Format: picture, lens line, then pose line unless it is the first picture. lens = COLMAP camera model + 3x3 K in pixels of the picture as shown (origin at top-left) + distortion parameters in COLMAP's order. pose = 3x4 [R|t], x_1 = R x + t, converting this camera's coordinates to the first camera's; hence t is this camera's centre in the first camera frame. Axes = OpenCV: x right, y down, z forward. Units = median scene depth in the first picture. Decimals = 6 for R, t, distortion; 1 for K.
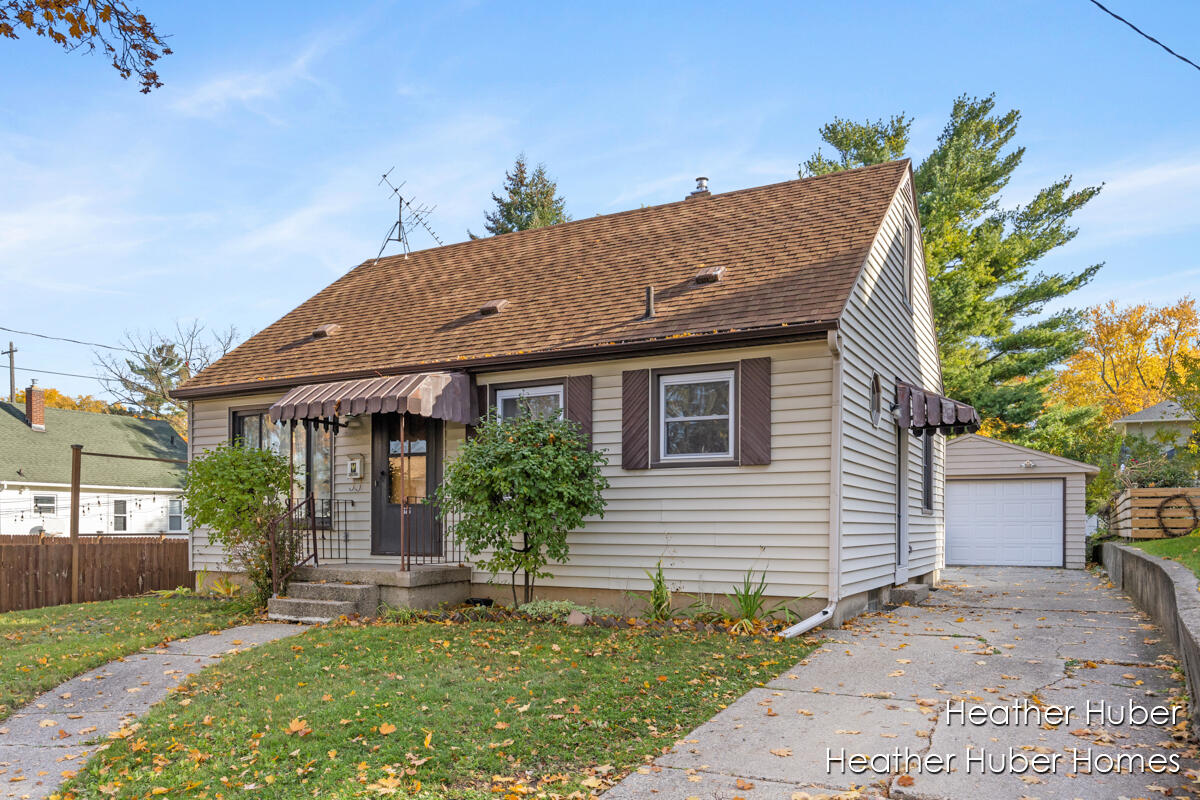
lens RADIAL K [[869.4, 0, 600.0], [0, 869.4, 400.0], [0, 0, 1]] dist [-0.004983, 0.000242]
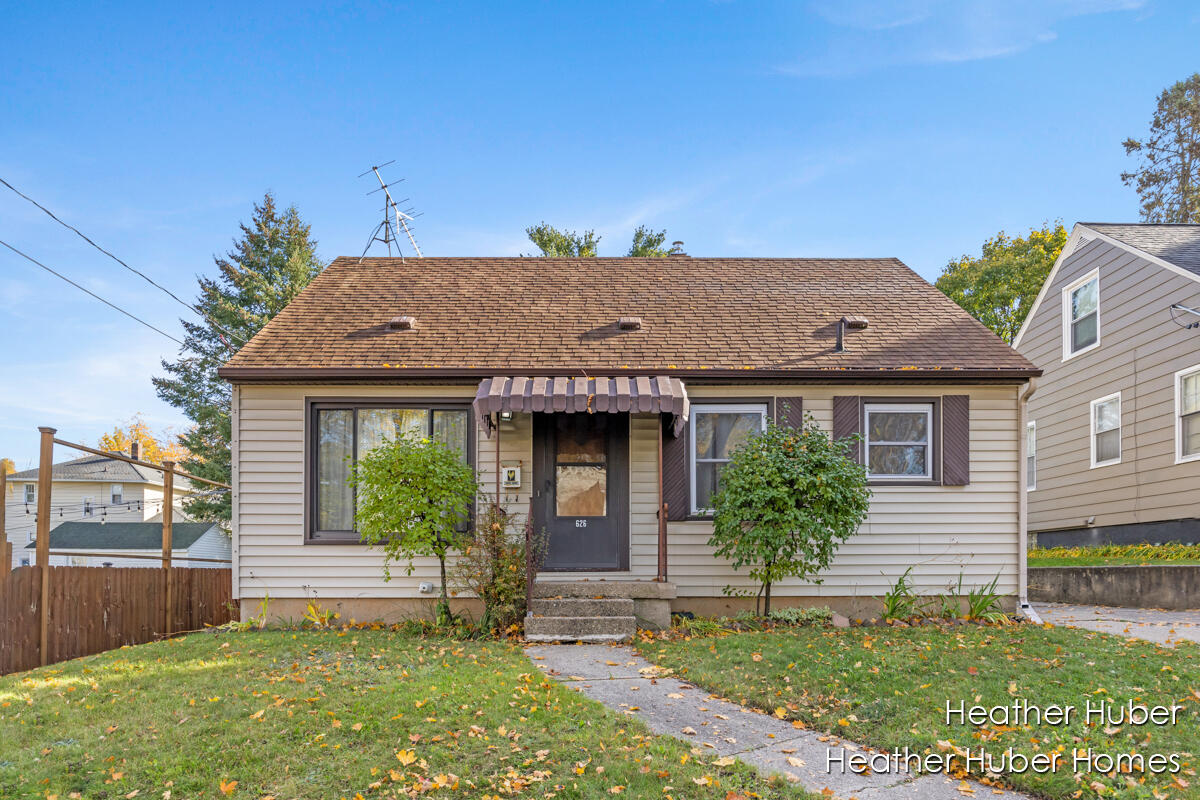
lens RADIAL K [[746.4, 0, 599.9], [0, 746.4, 462.9], [0, 0, 1]] dist [-0.003564, -0.001067]
pose [[0.870827, 0.063108, 0.487521, -0.666468], [-0.061952, 0.997907, -0.018515, 0.084334], [-0.487670, -0.014080, 0.872915, 0.319475]]
